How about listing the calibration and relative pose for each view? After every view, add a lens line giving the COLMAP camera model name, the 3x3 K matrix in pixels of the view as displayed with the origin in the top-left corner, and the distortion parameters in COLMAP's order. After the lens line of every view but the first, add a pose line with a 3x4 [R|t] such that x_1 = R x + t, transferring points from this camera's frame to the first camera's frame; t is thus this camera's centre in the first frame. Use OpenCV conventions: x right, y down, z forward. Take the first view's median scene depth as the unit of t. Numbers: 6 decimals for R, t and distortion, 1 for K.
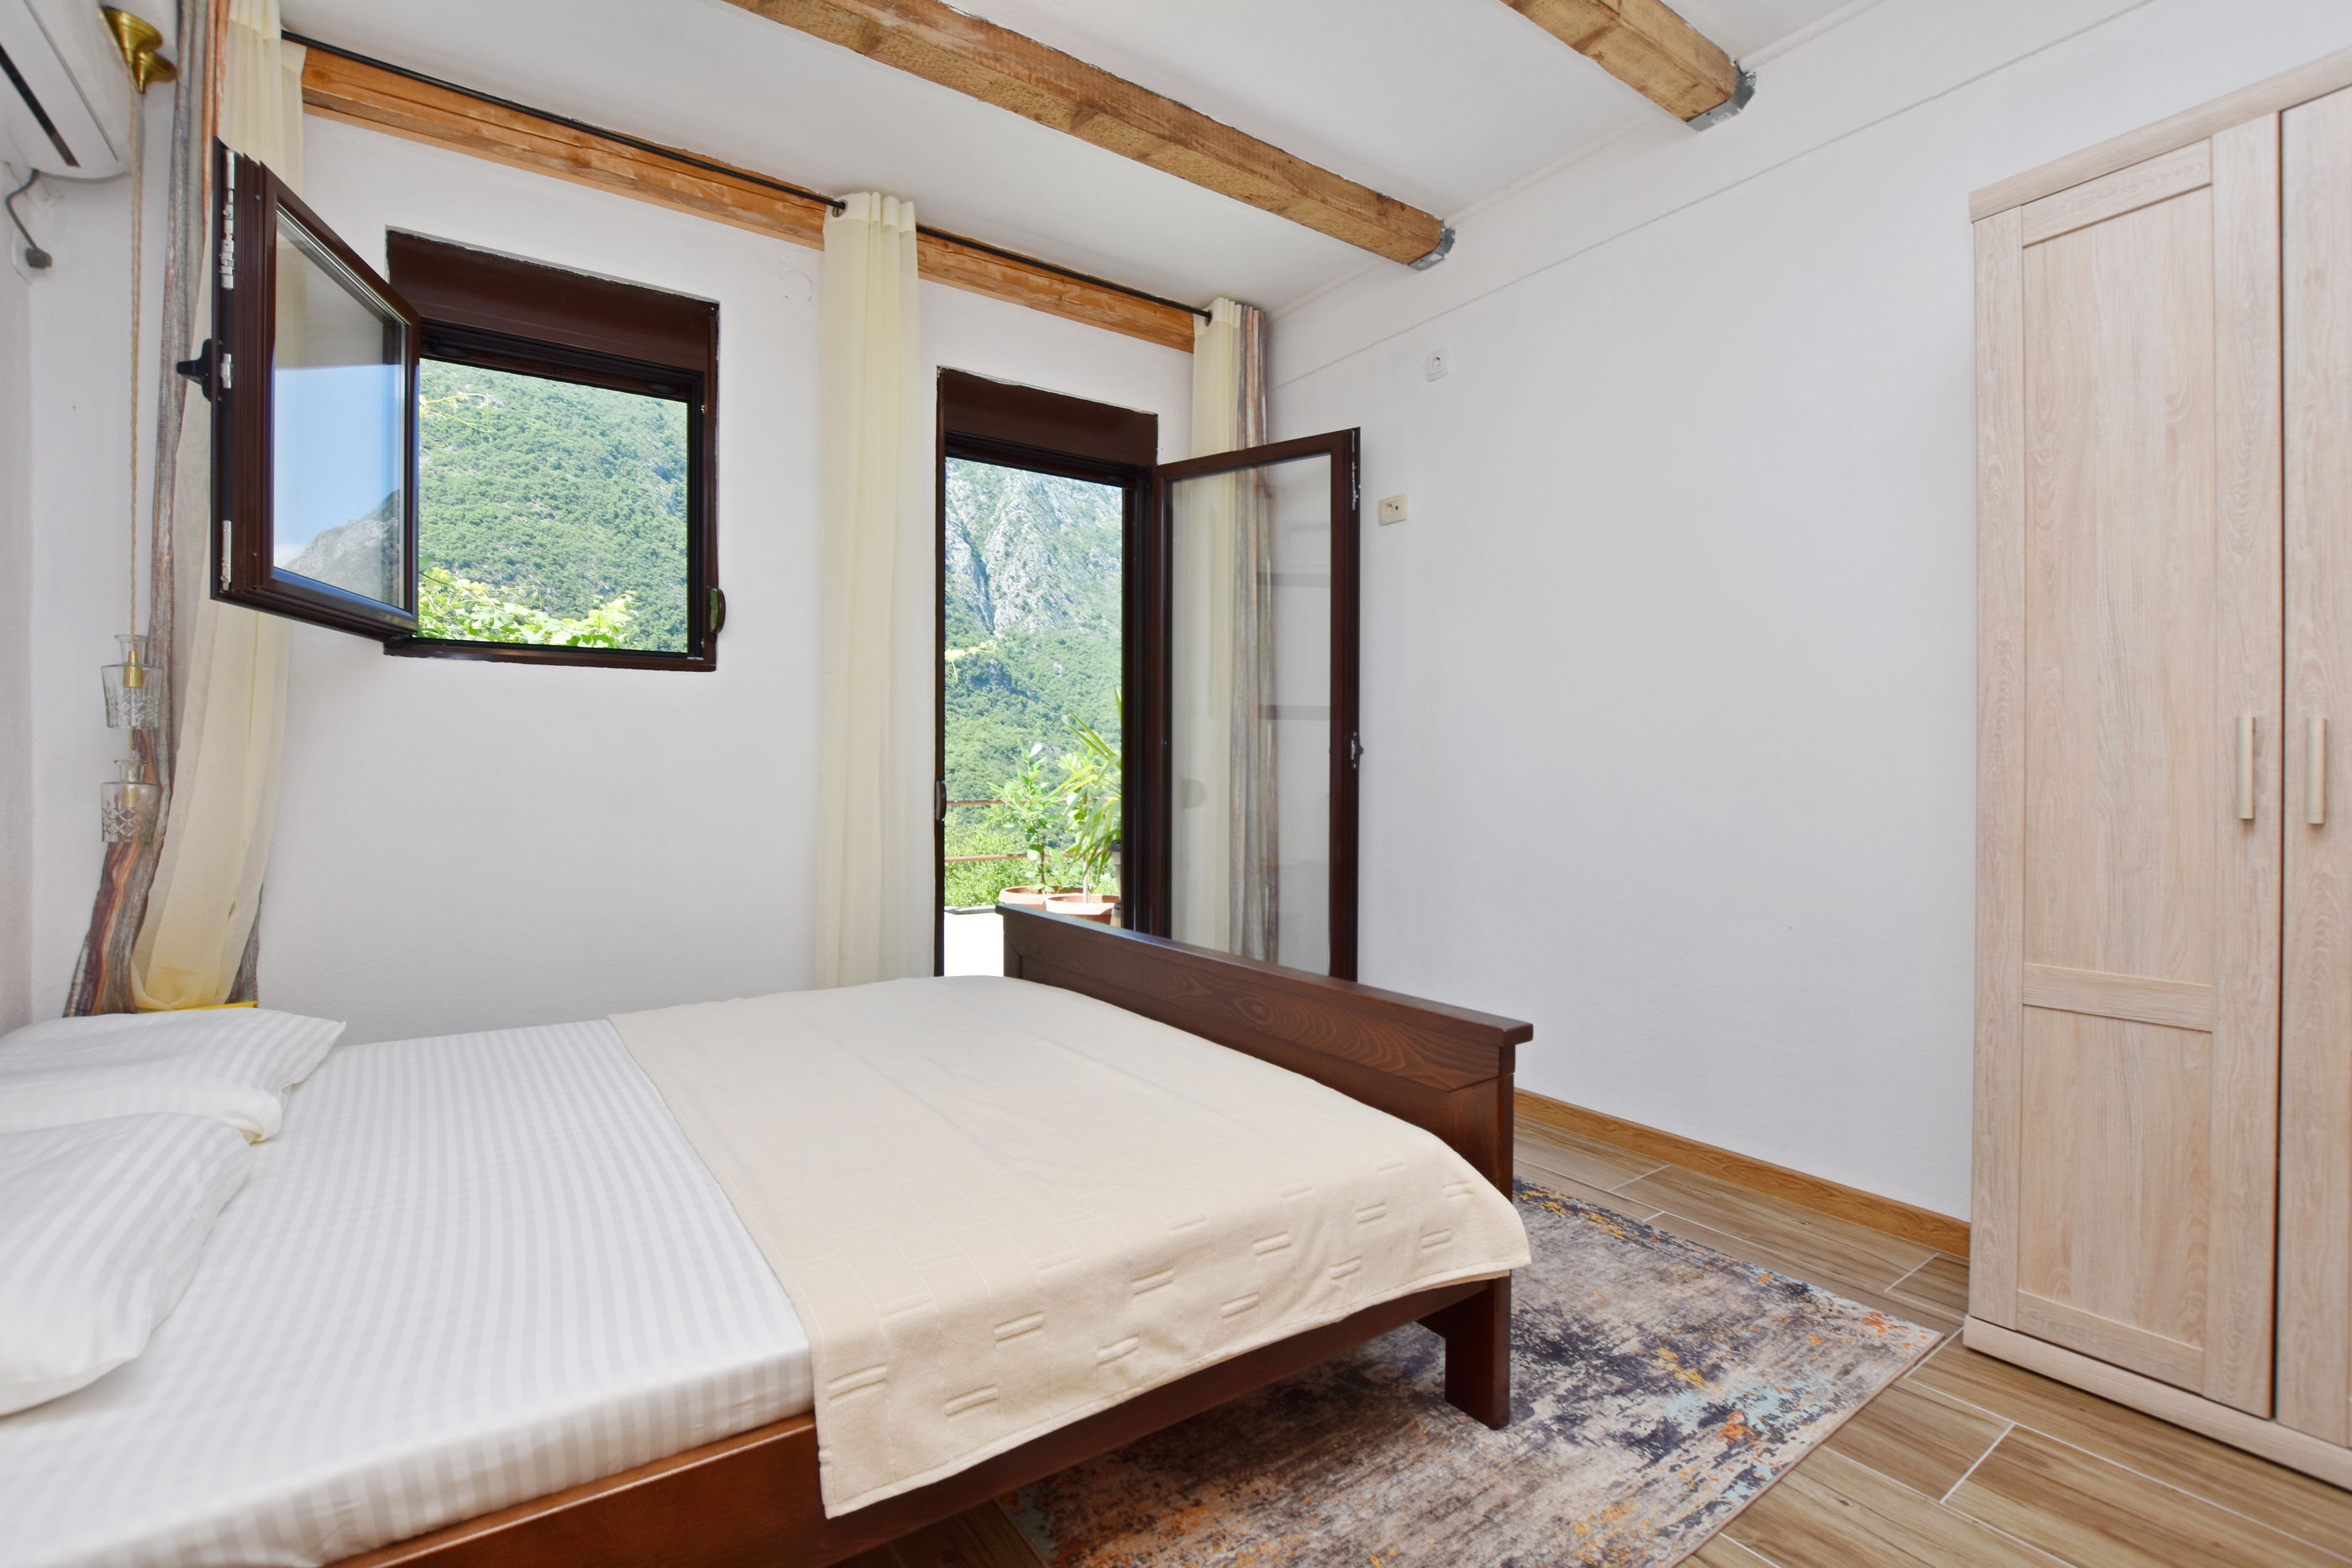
lens RADIAL K [[1039.1, 0, 1181.8], [0, 1039.1, 785.0], [0, 0, 1]] dist [-0.035082, 0.005524]
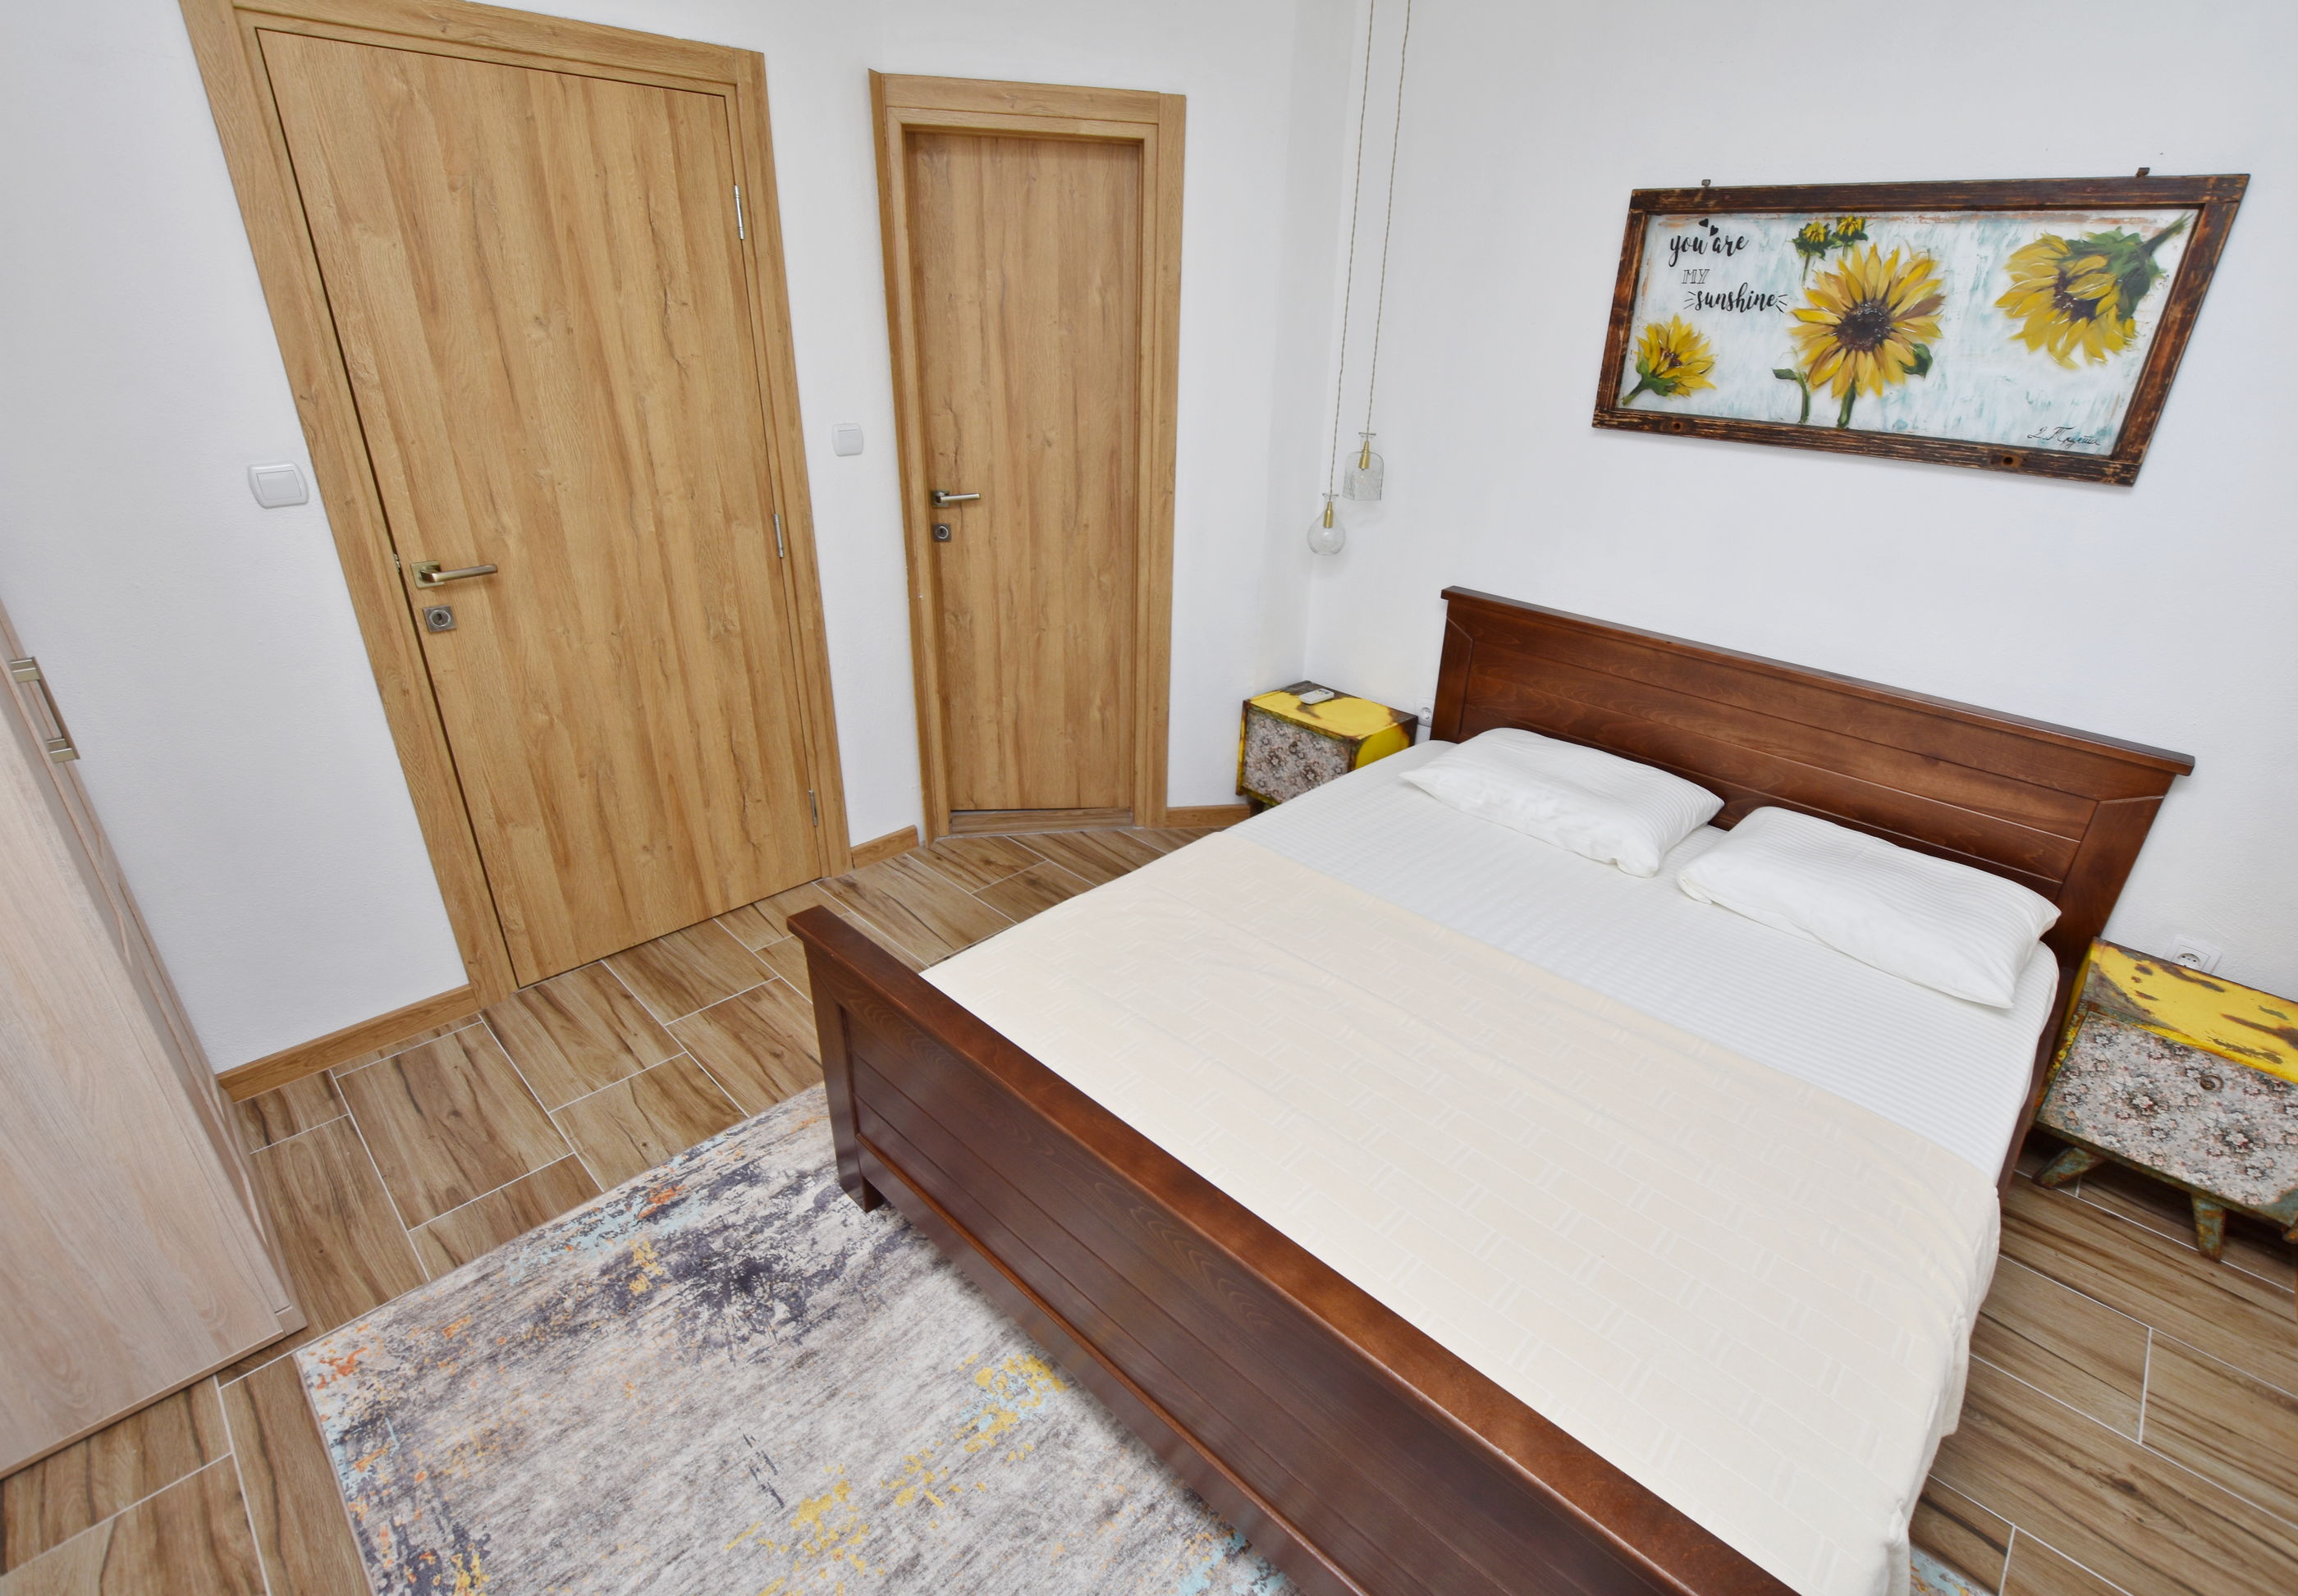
lens RADIAL K [[1058.5, 0, 1201.6], [0, 1058.5, 796.3], [0, 0, 1]] dist [-0.028542, 0.000430]
pose [[-0.976714, 0.053417, -0.207788, 0.082946], [-0.043356, 0.899385, 0.435003, -0.275935], [0.210118, 0.433882, -0.876126, 1.358857]]
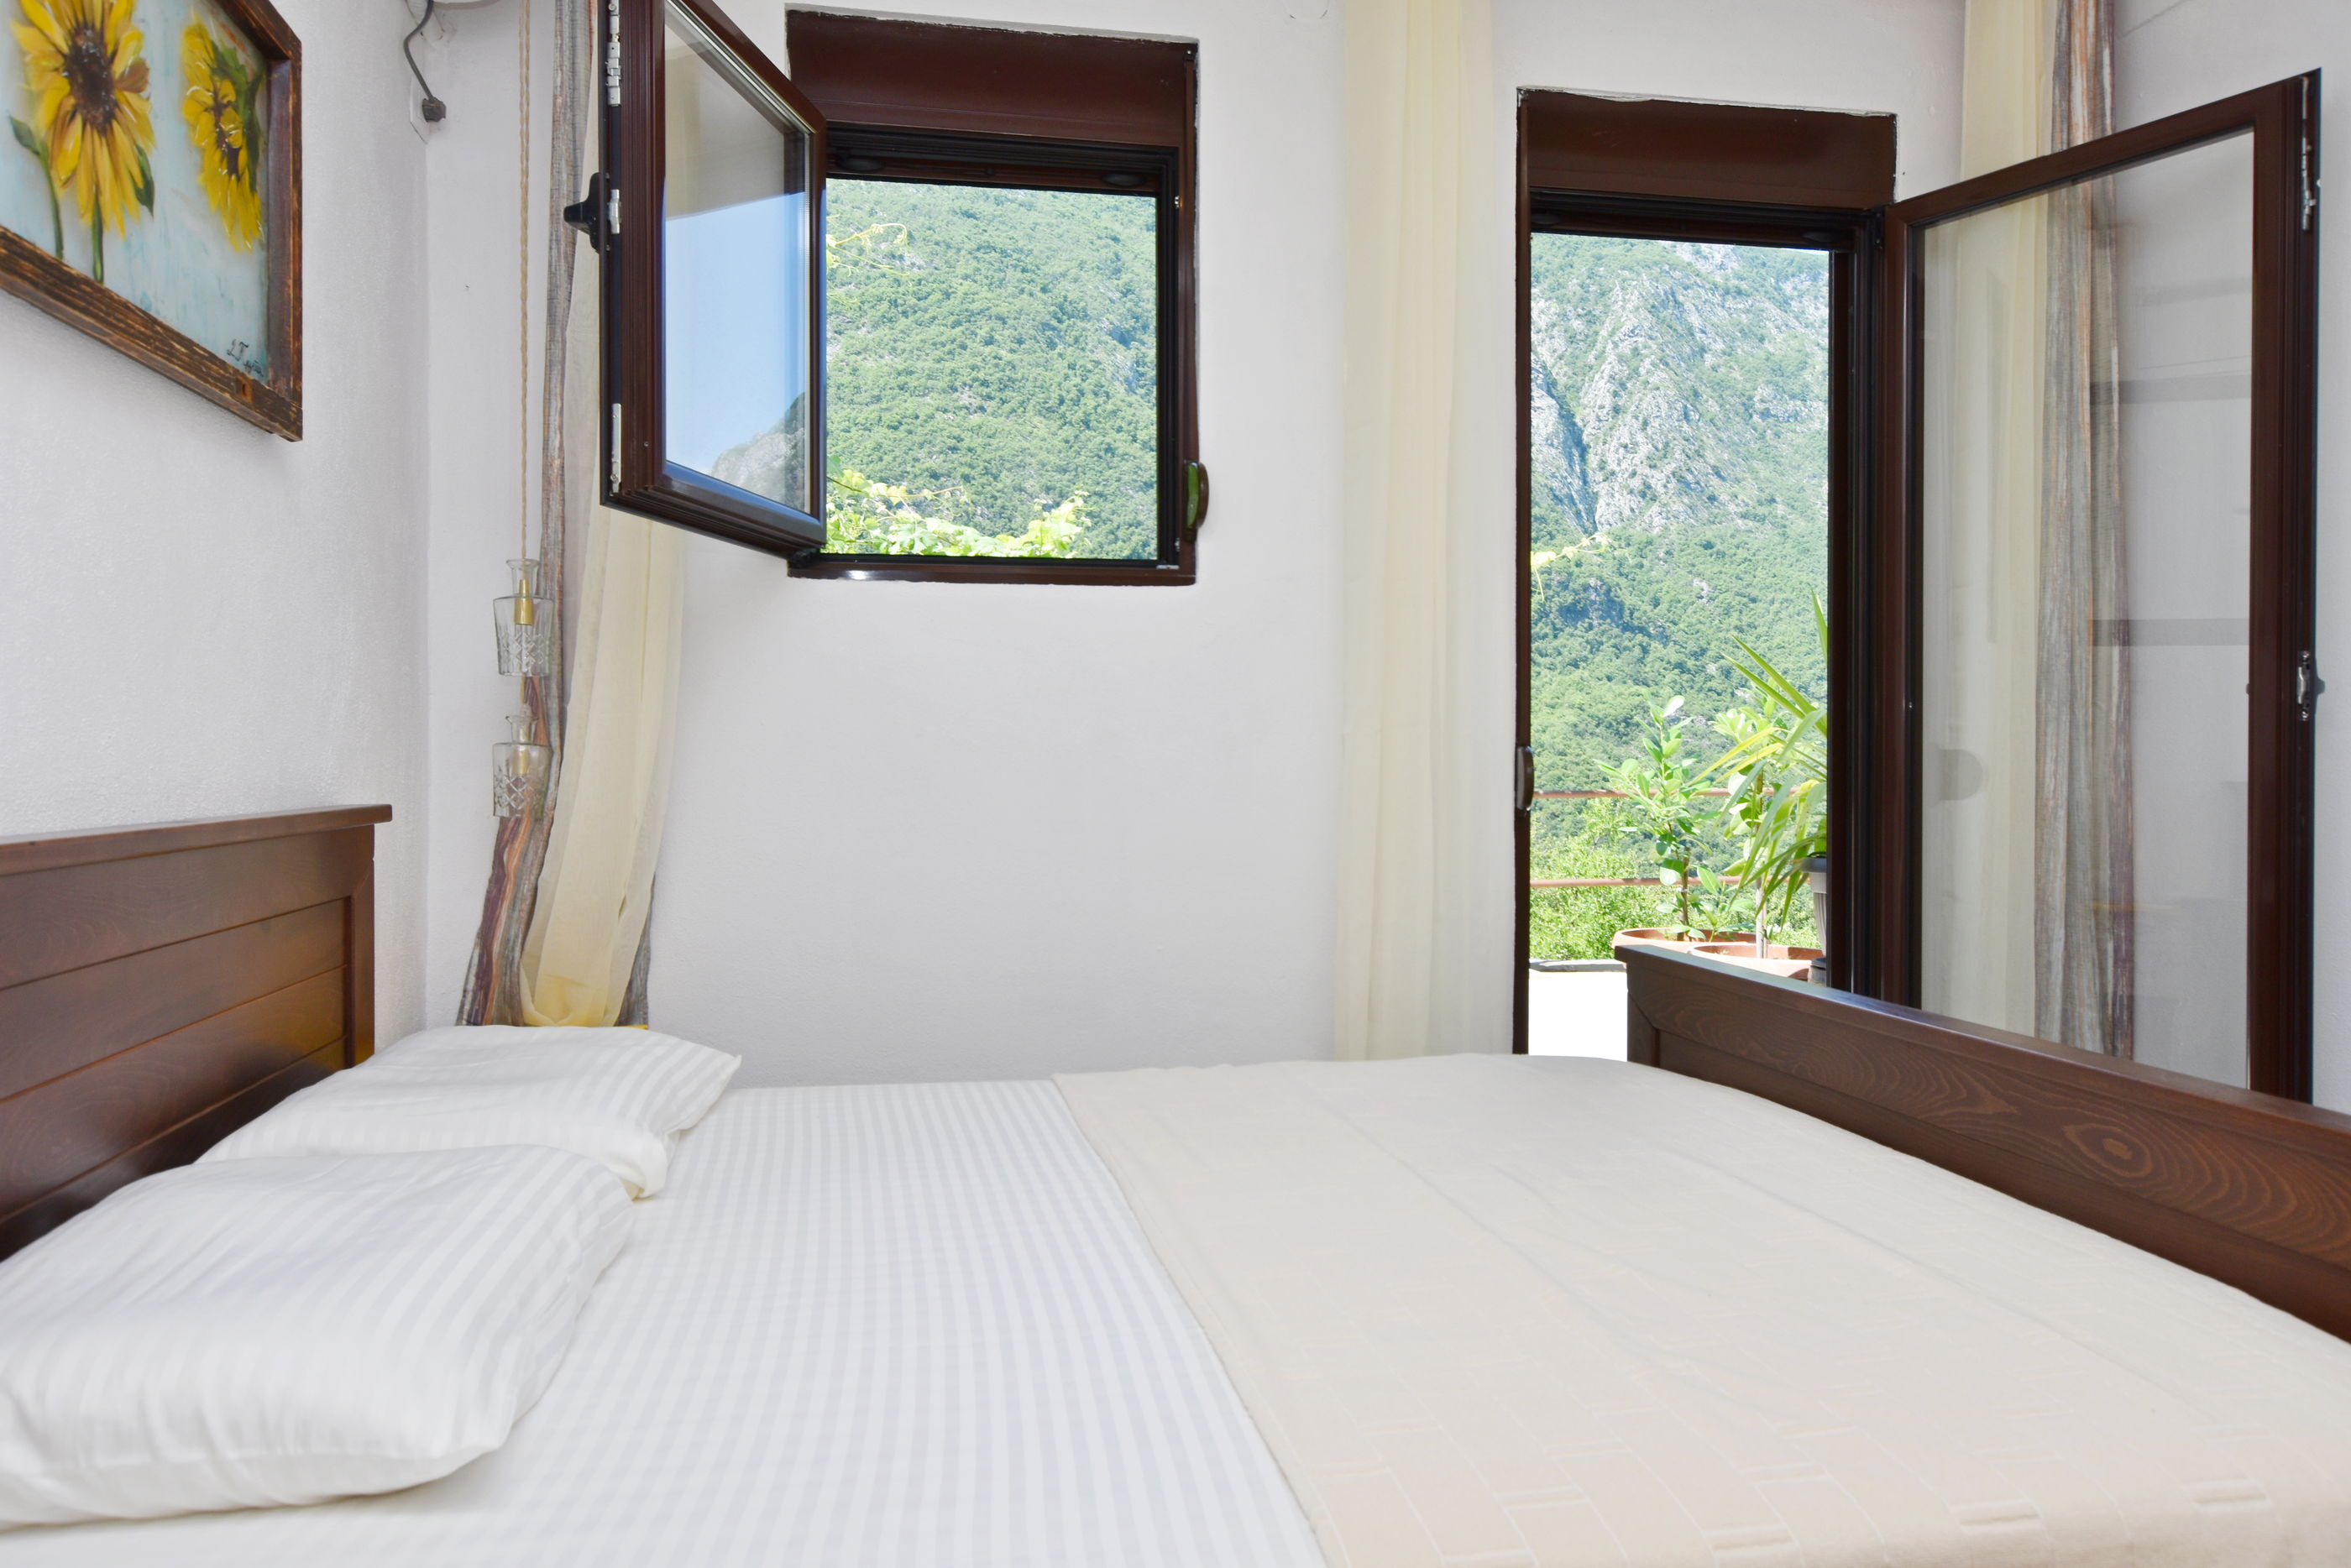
lens RADIAL K [[1625.3, 0, 1203.1], [0, 1625.3, 766.5], [0, 0, 1]] dist [-0.011960, 0.022544]
pose [[0.914795, 0.000274, -0.403919, -0.017429], [-0.002912, 0.999978, -0.005918, 0.020131], [0.403909, 0.006590, 0.914776, 0.027438]]
